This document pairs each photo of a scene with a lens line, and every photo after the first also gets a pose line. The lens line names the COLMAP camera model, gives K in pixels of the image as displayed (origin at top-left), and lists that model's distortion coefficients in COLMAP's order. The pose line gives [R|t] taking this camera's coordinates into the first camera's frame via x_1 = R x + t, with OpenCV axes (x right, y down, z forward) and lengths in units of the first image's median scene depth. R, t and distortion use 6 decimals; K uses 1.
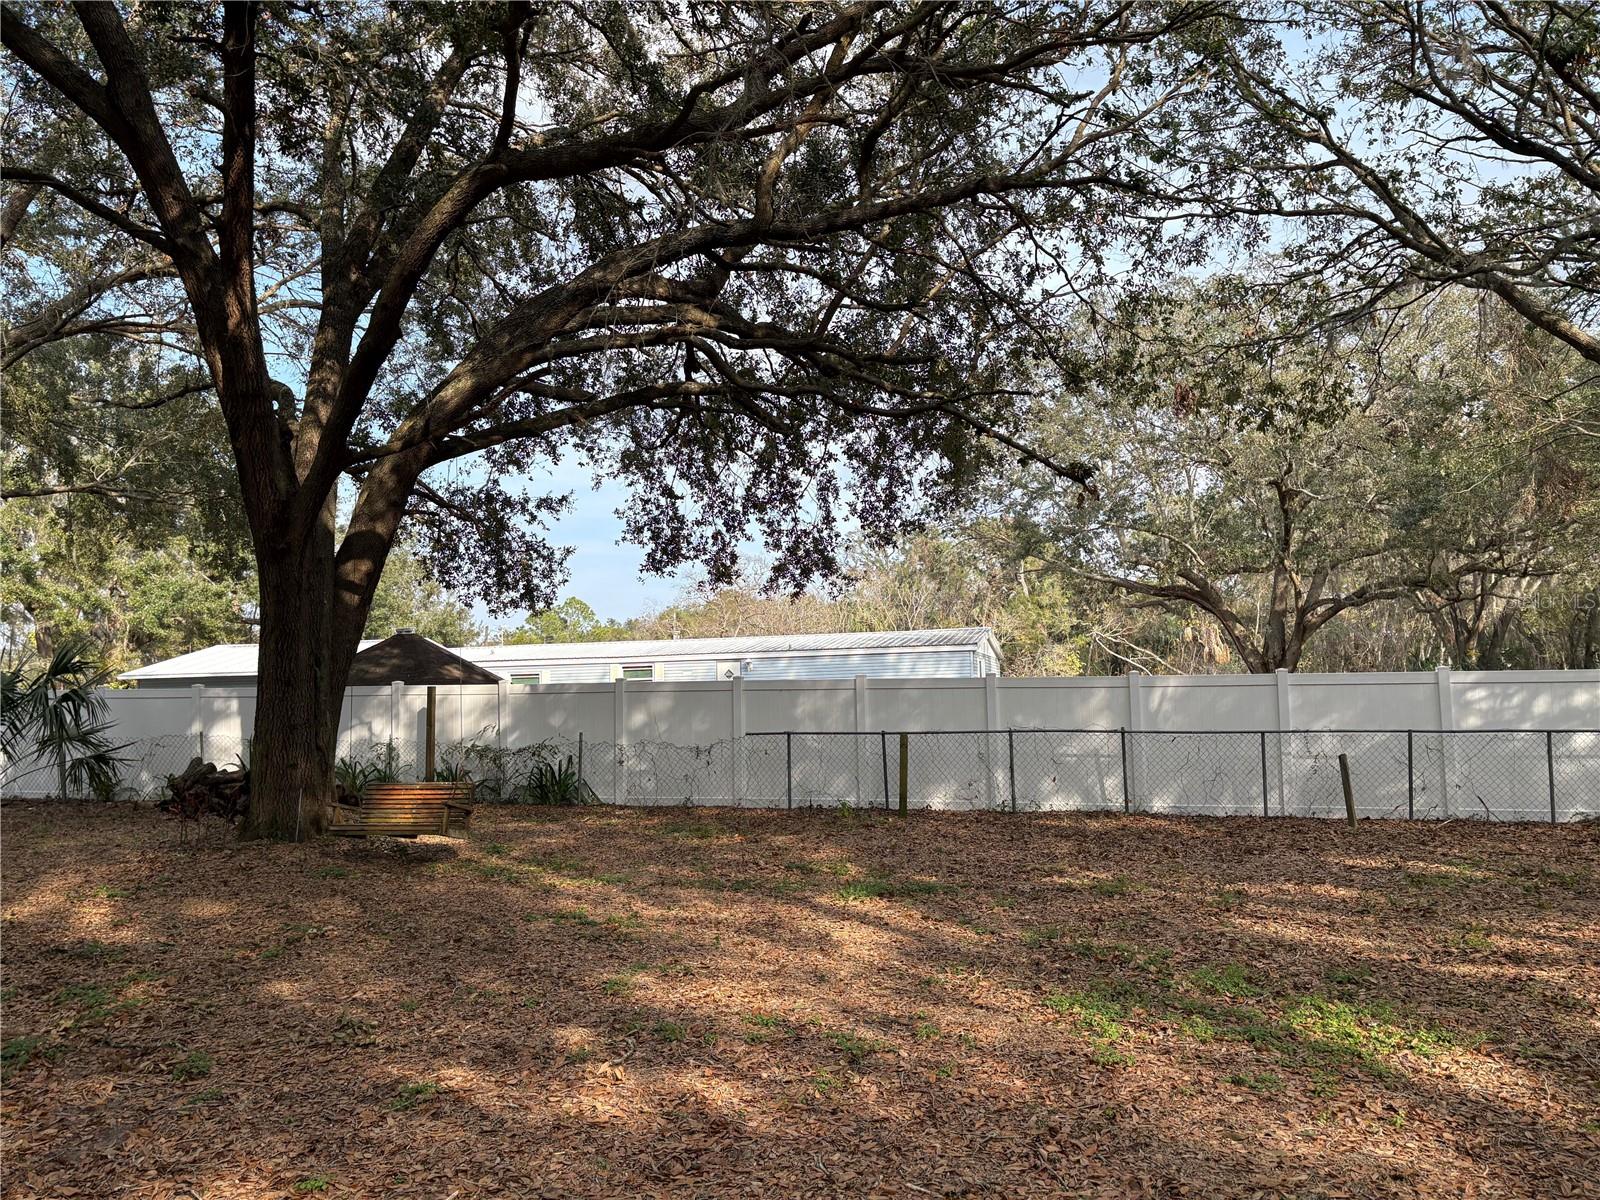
lens RADIAL K [[1208.3, 0, 799.8], [0, 1208.3, 629.1], [0, 0, 1]] dist [0.028286, -0.000625]
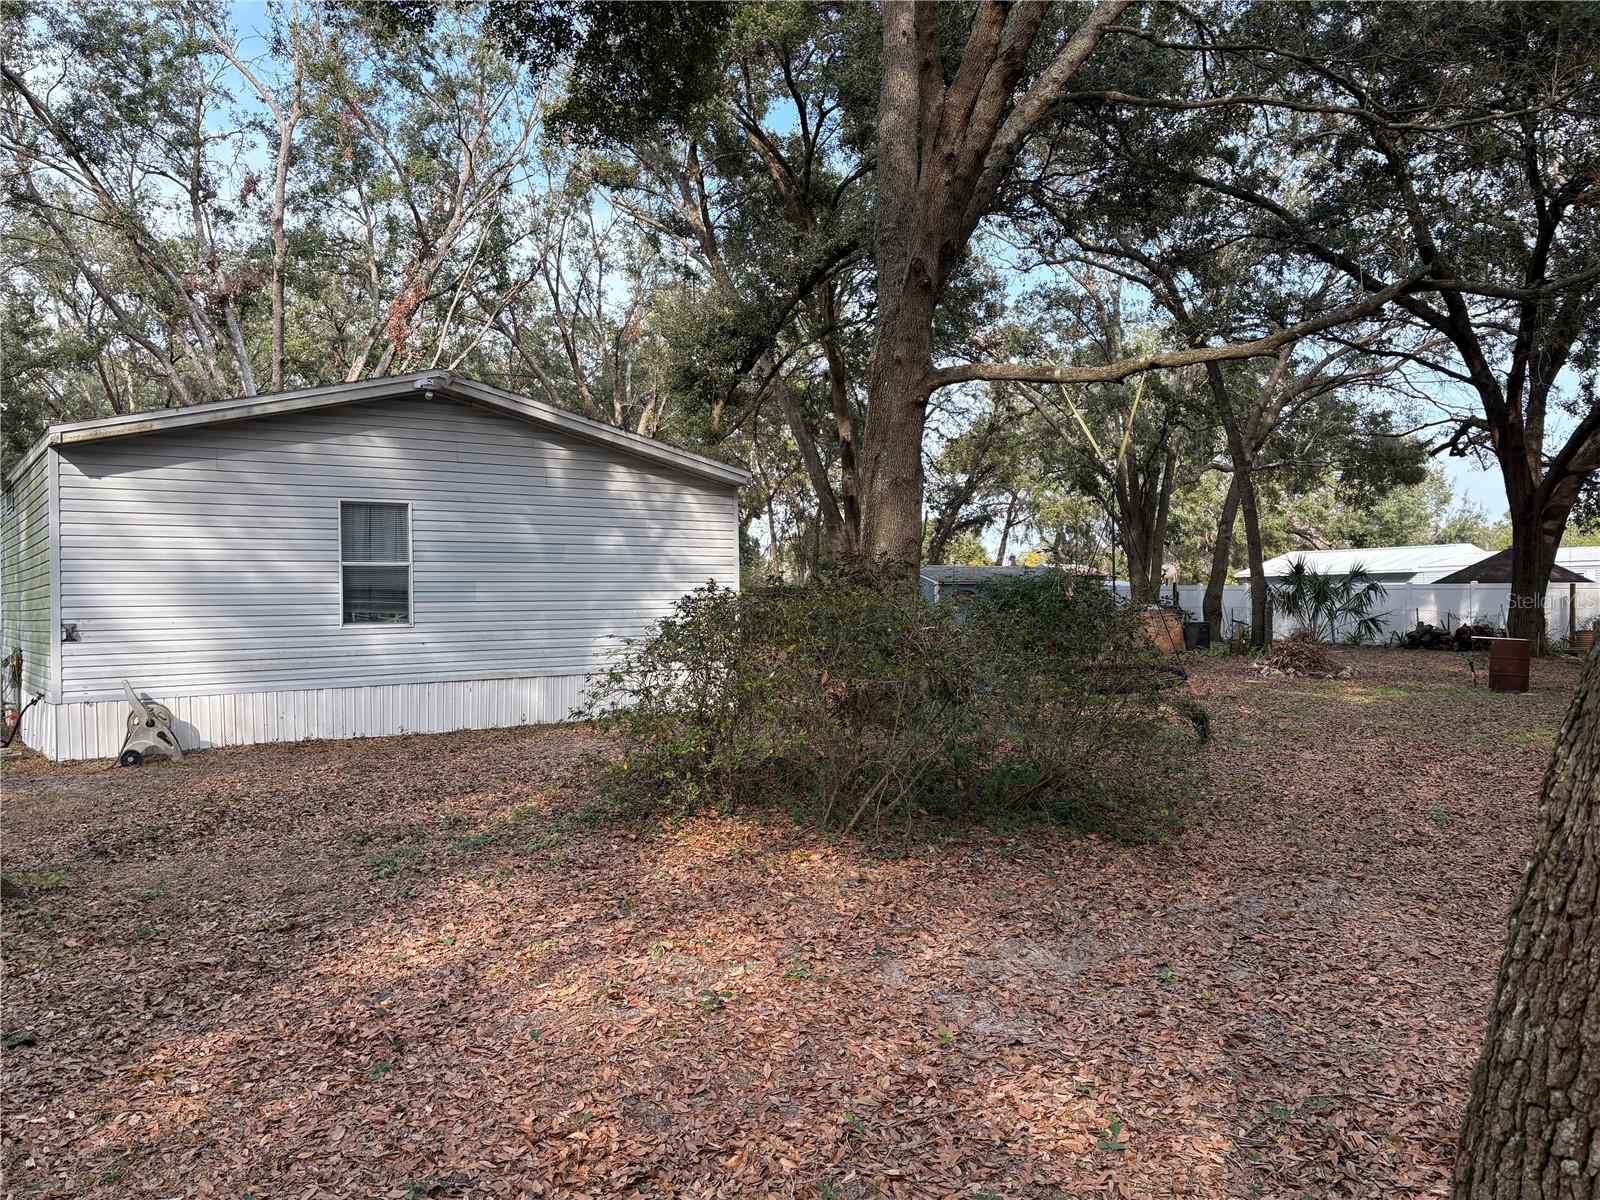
lens RADIAL K [[1208.3, 0, 799.8], [0, 1208.3, 629.1], [0, 0, 1]] dist [0.028286, -0.000625]
pose [[0.756513, 0.027628, -0.653395, 0.005031], [0.031131, 0.996453, 0.078179, -0.043224], [0.653237, -0.079484, 0.752970, -0.767968]]
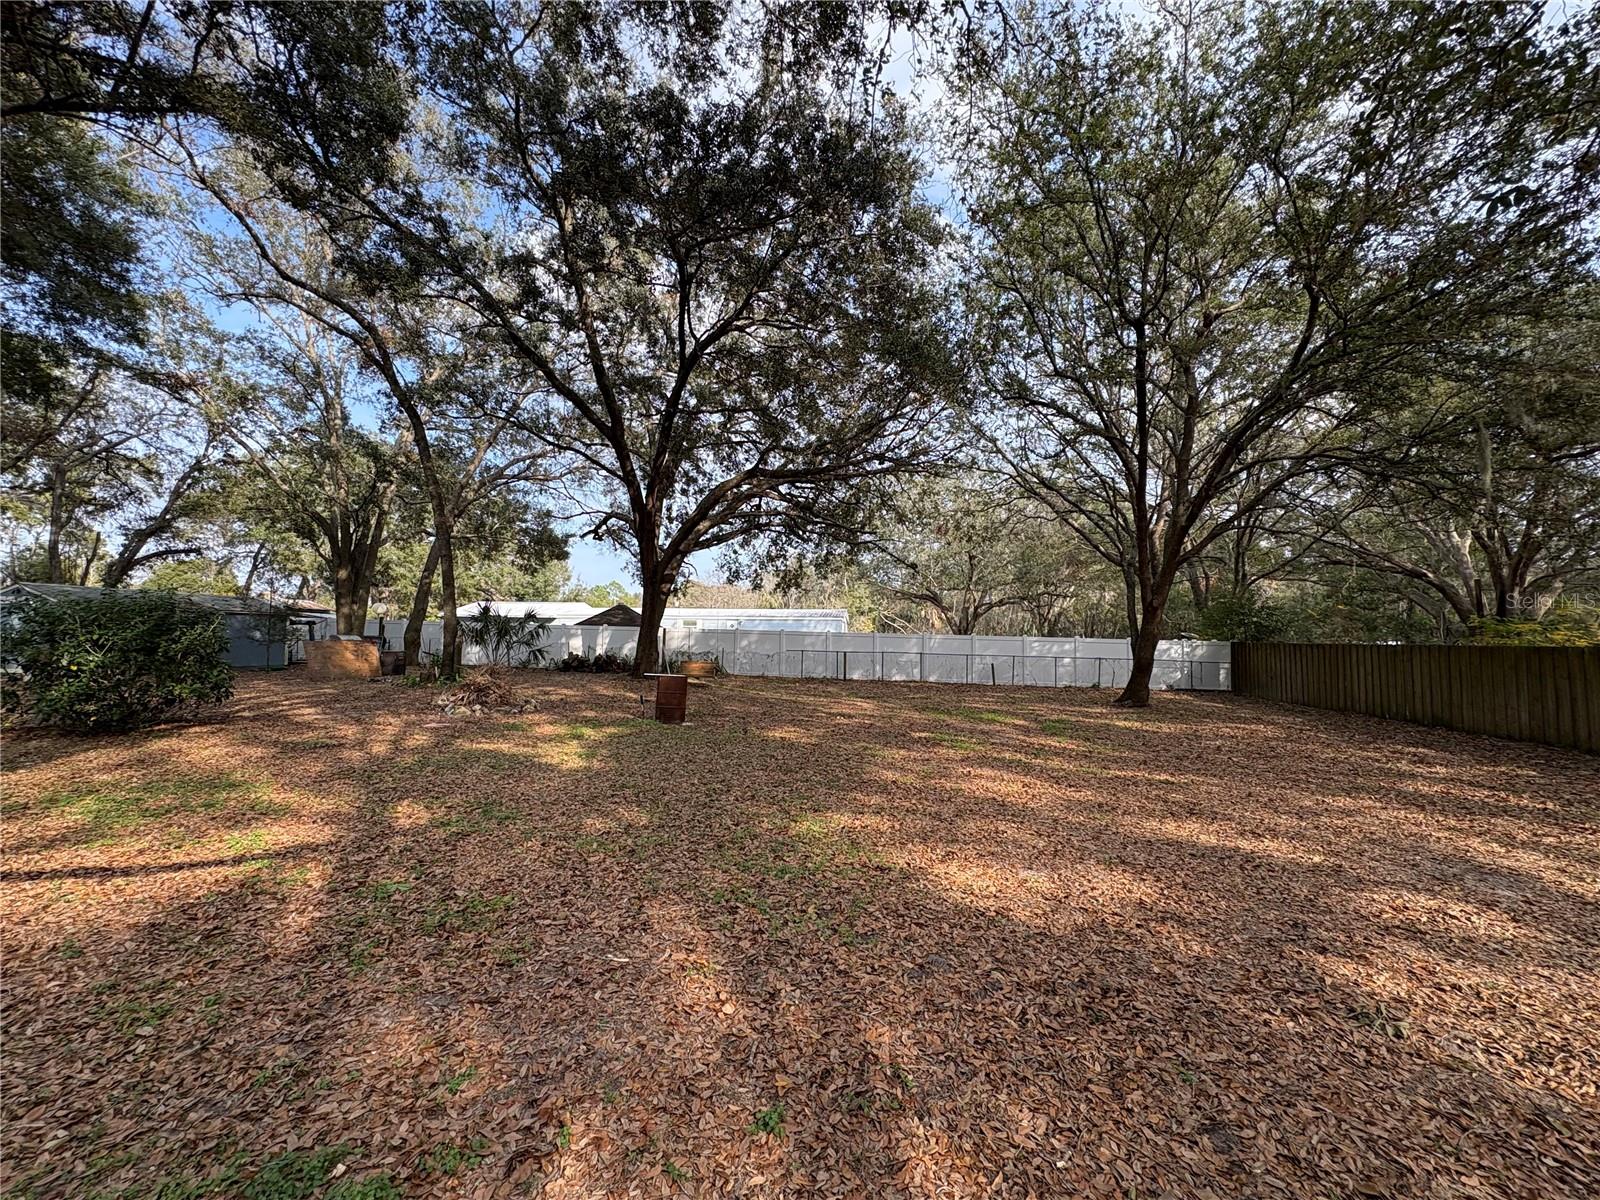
lens RADIAL K [[656.2, 0, 800.0], [0, 656.2, 600.0], [0, 0, 1]] dist [-0.000975, -0.000059]
pose [[0.989896, 0.044964, 0.134480, -0.155452], [-0.044545, 0.998989, -0.006121, -0.013611], [-0.134619, 0.000069, 0.990897, -0.338879]]
